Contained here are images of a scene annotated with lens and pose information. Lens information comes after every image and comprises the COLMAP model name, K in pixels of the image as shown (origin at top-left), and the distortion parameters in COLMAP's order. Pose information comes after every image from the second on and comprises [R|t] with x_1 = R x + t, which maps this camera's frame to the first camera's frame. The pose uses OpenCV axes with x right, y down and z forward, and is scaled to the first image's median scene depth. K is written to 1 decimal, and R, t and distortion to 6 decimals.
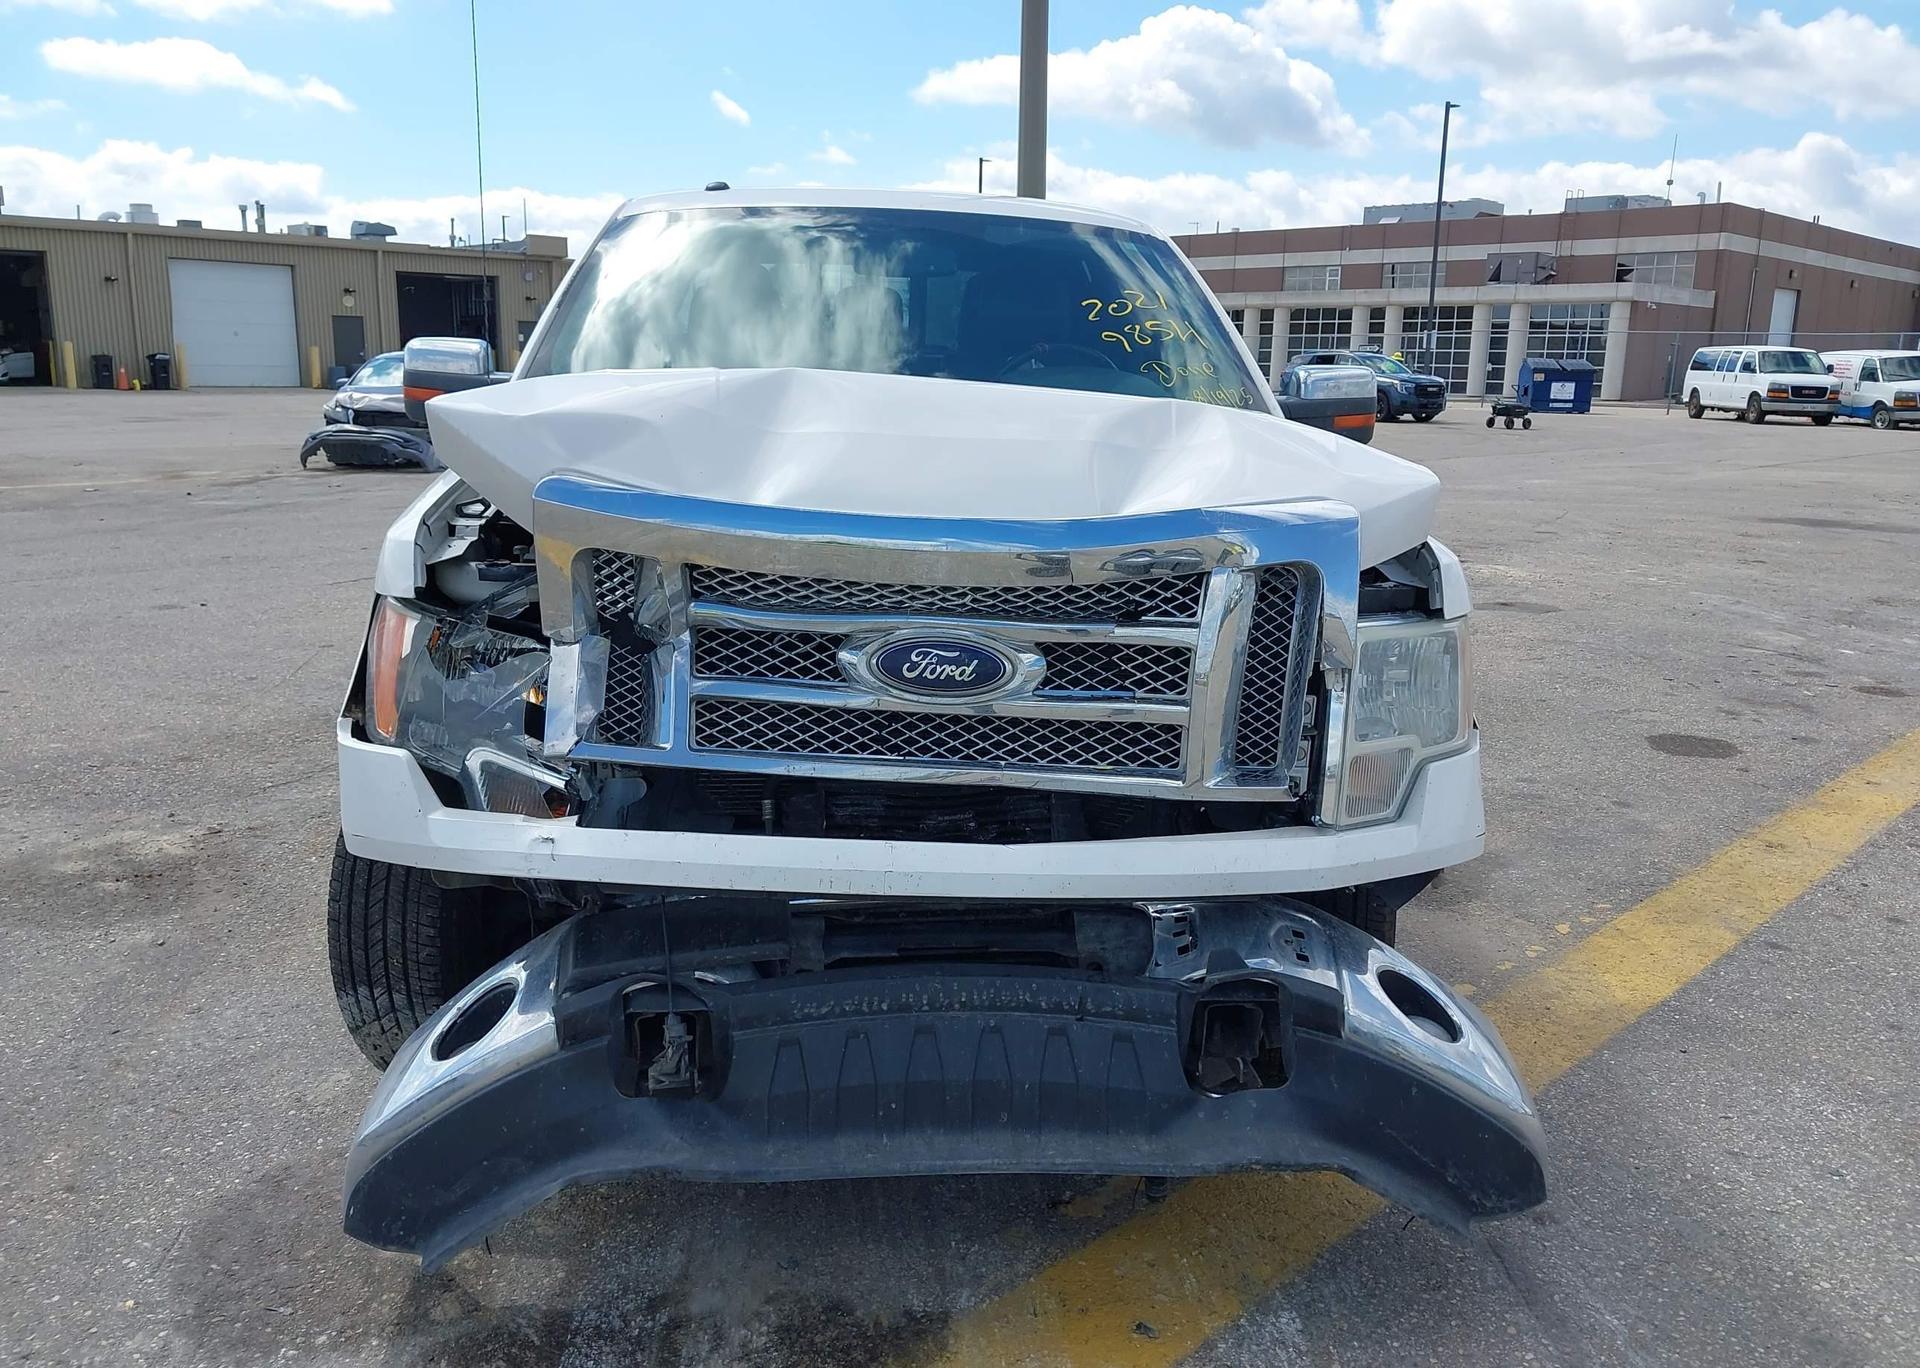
lens RADIAL K [[1554.1, 0, 952.0], [0, 1554.1, 654.8], [0, 0, 1]] dist [0.012096, -0.008342]
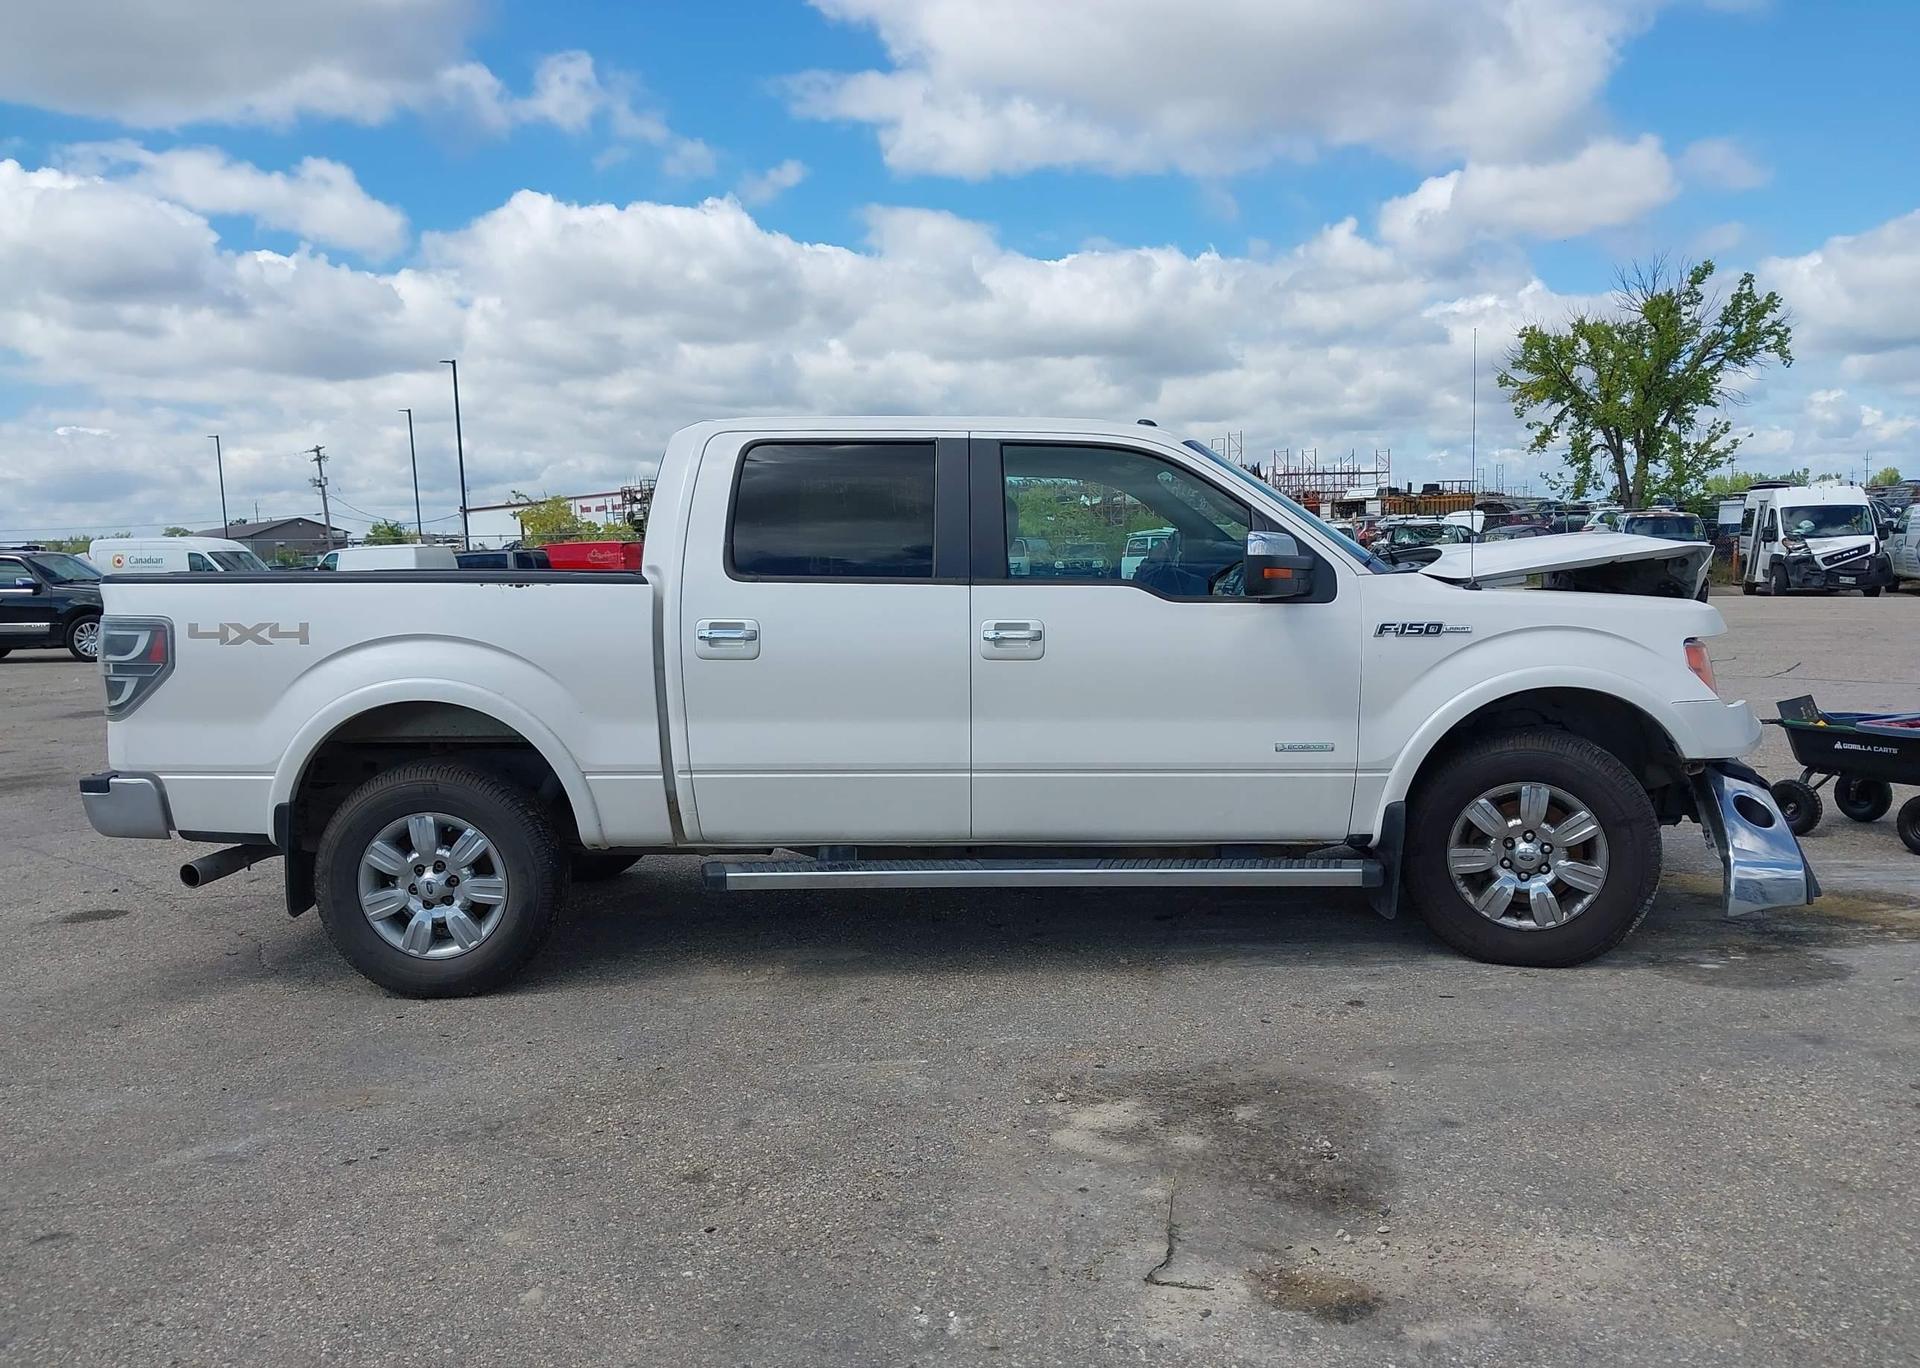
lens RADIAL K [[1549.5, 0, 955.8], [0, 1549.5, 655.0], [0, 0, 1]] dist [0.012056, -0.007100]
pose [[0.093260, -0.092053, 0.991377, -0.123744], [0.223936, 0.972144, 0.069201, -0.018795], [-0.970131, 0.215552, 0.111276, 0.085926]]
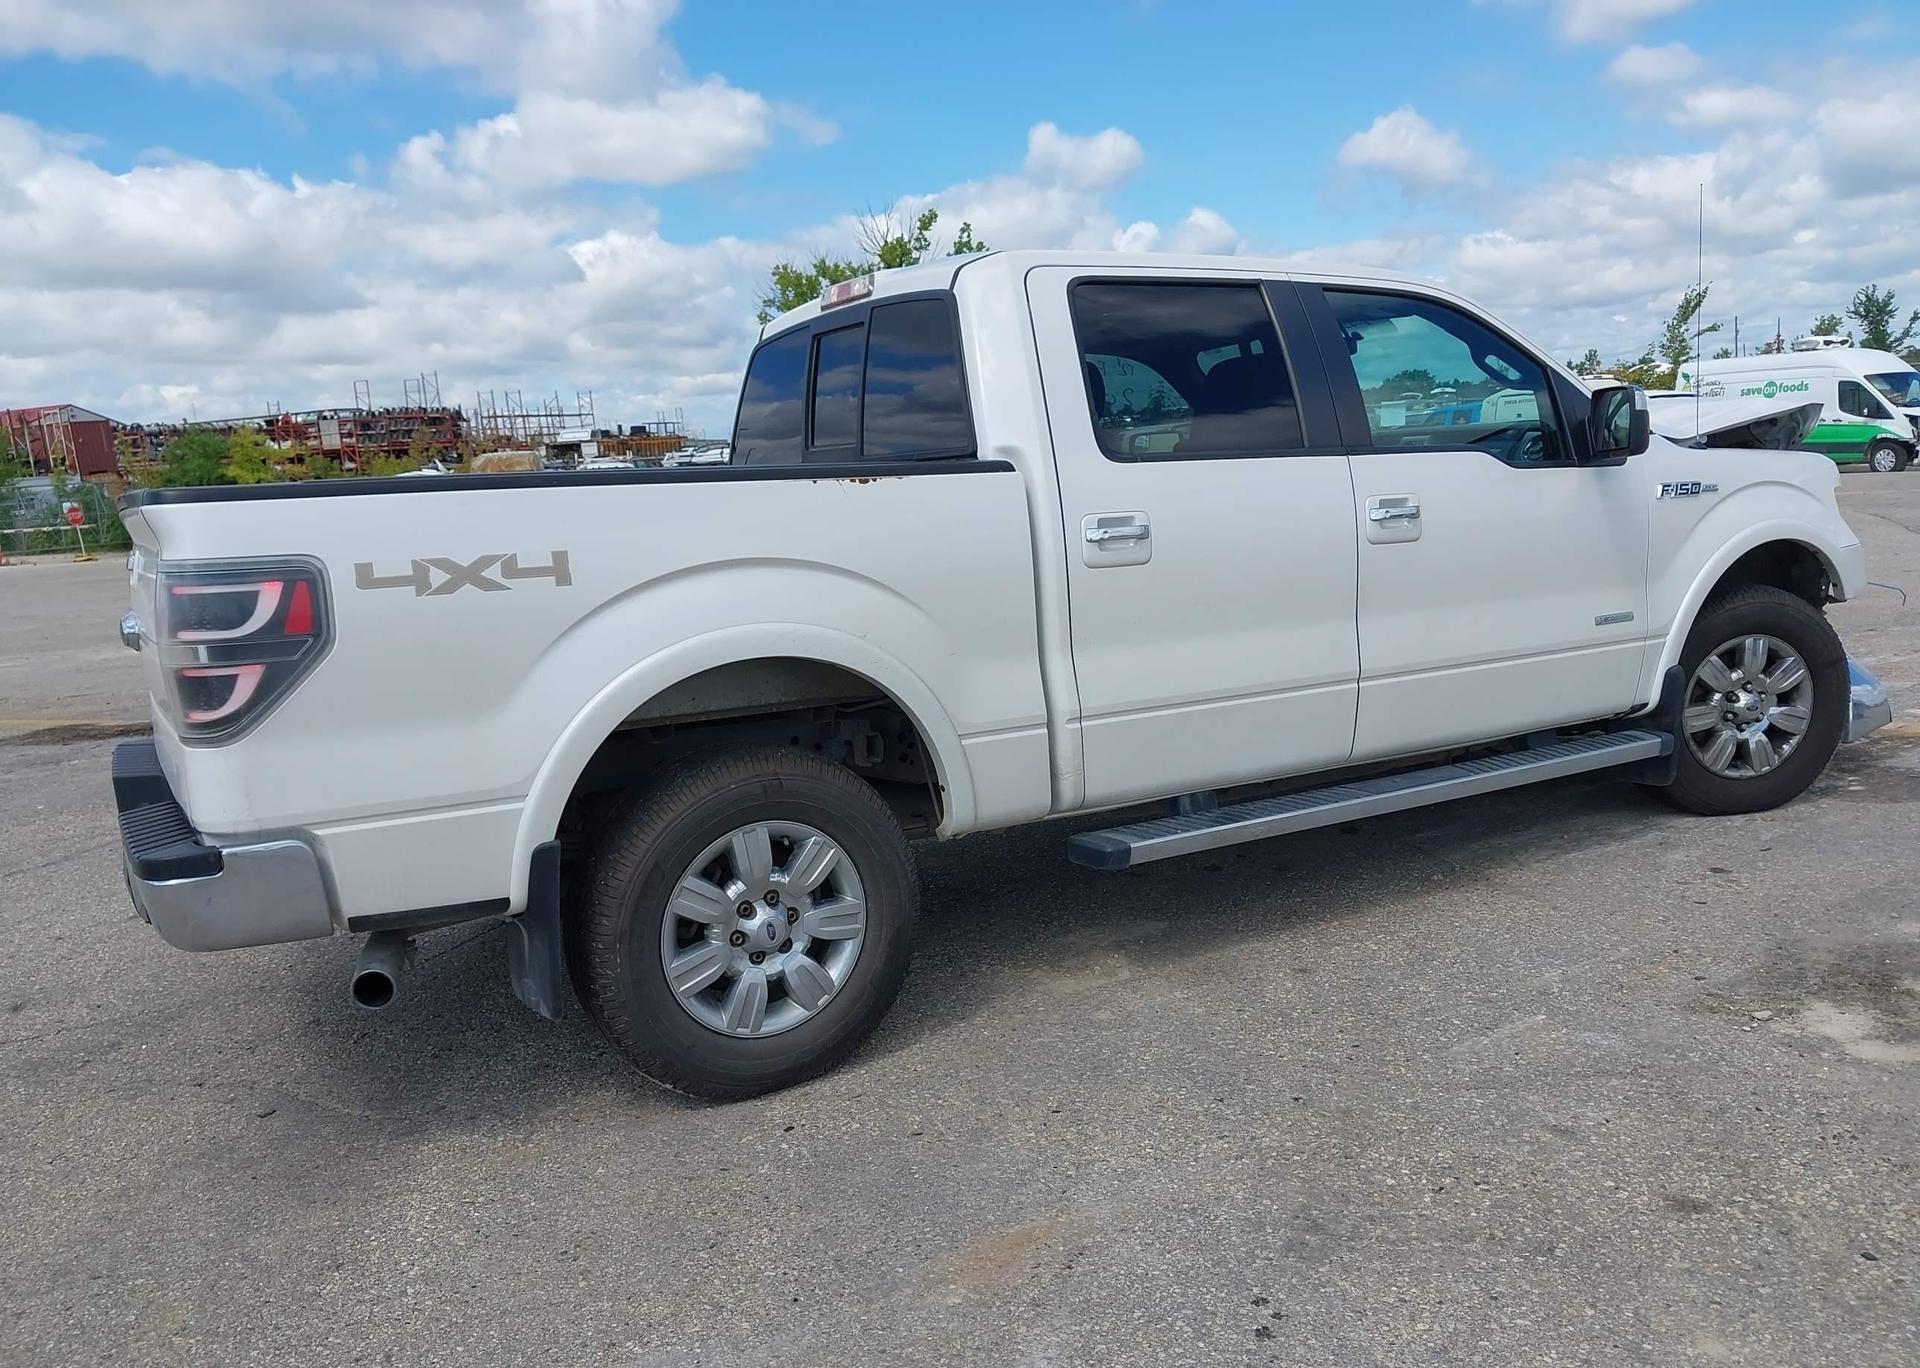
lens RADIAL K [[1543.1, 0, 960.0], [0, 1543.1, 684.0], [0, 0, 1]] dist [0.012045, -0.008494]
pose [[-0.433307, -0.124501, 0.892606, -0.090773], [0.230458, 0.942178, 0.243289, -0.029759], [-0.871283, 0.311127, -0.379560, 0.149359]]
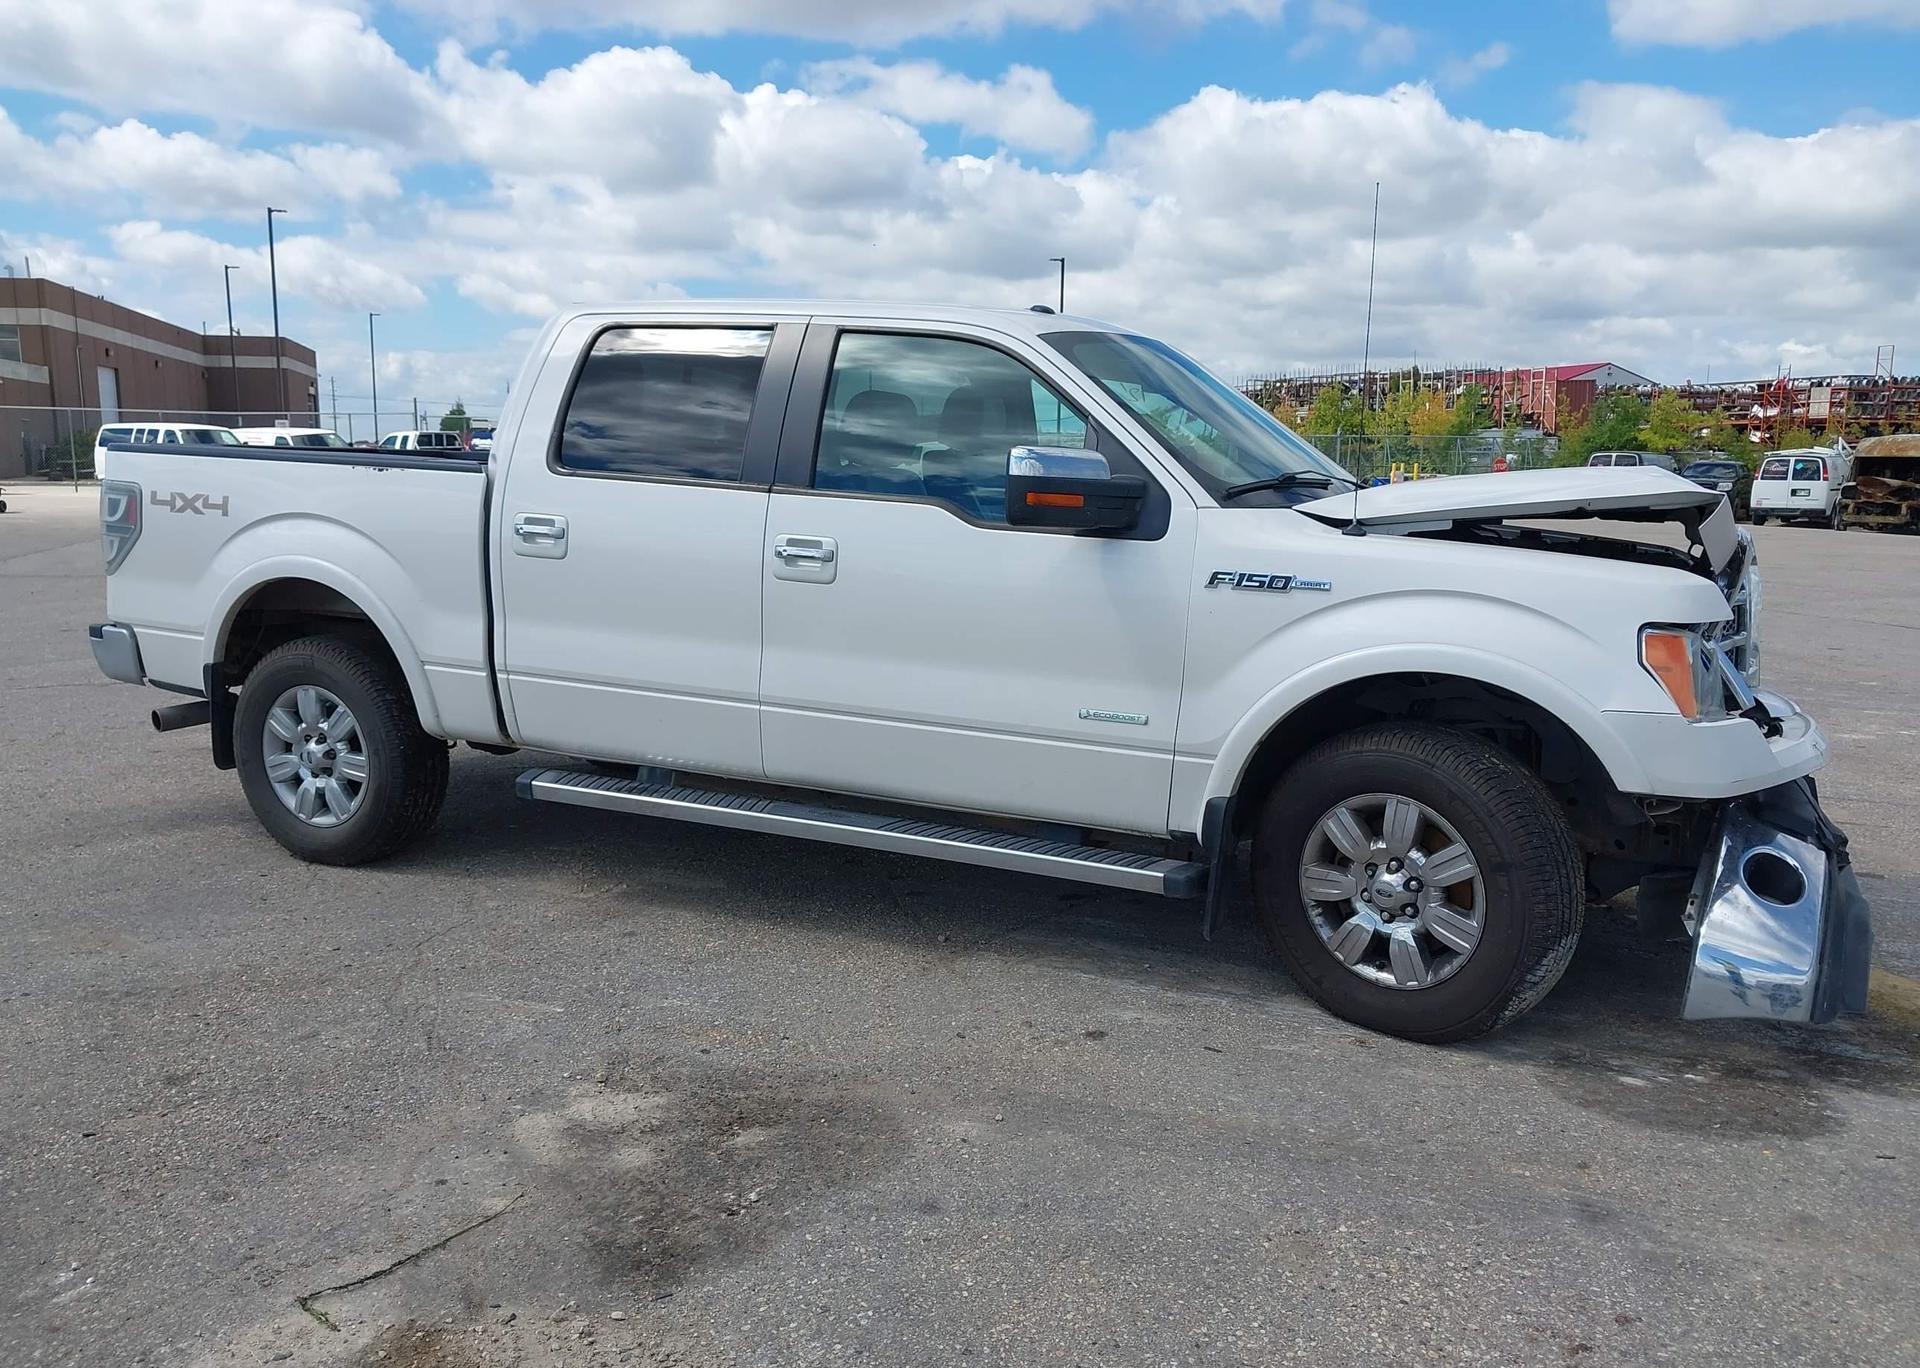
lens RADIAL K [[1554.1, 0, 952.0], [0, 1554.1, 654.8], [0, 0, 1]] dist [0.012096, -0.008342]
pose [[0.489858, -0.124313, 0.862894, -0.096748], [0.164288, 0.985211, 0.048670, -0.009511], [-0.856182, 0.117922, 0.503037, 0.042047]]
